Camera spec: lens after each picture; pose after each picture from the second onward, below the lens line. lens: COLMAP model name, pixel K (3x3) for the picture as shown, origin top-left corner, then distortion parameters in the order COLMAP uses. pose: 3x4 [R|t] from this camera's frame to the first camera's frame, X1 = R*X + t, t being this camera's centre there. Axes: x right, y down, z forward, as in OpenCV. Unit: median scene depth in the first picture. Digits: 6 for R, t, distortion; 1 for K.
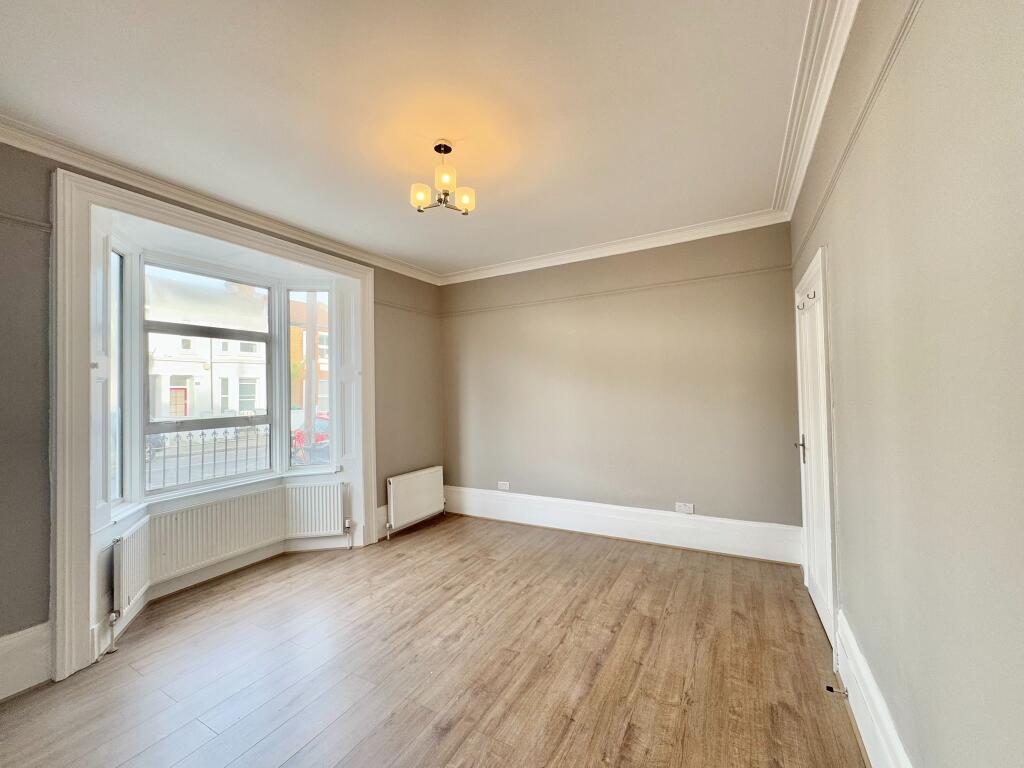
lens RADIAL K [[405.7, 0, 512.0], [0, 405.7, 384.0], [0, 0, 1]] dist [-0.007525, 0.000231]
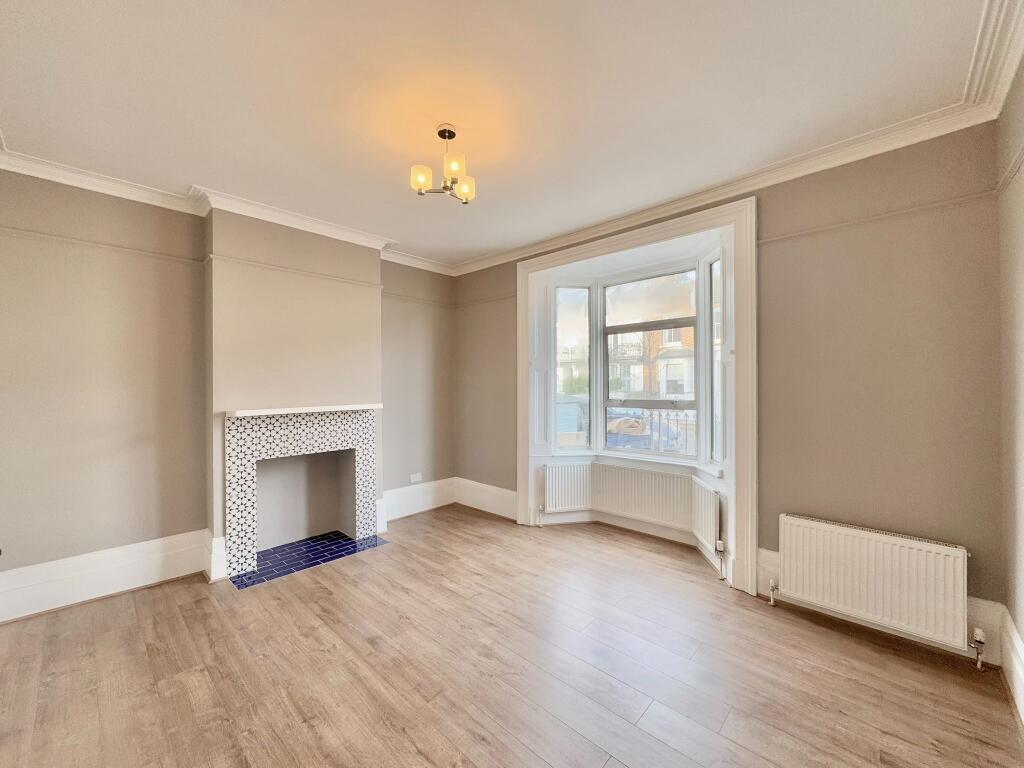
lens RADIAL K [[405.7, 0, 512.0], [0, 405.7, 384.0], [0, 0, 1]] dist [-0.007525, 0.000231]
pose [[-0.239415, 0.023285, -0.970638, 0.581655], [0.025300, 0.999523, 0.017738, 0.010474], [0.970588, -0.020310, -0.239890, 1.058736]]
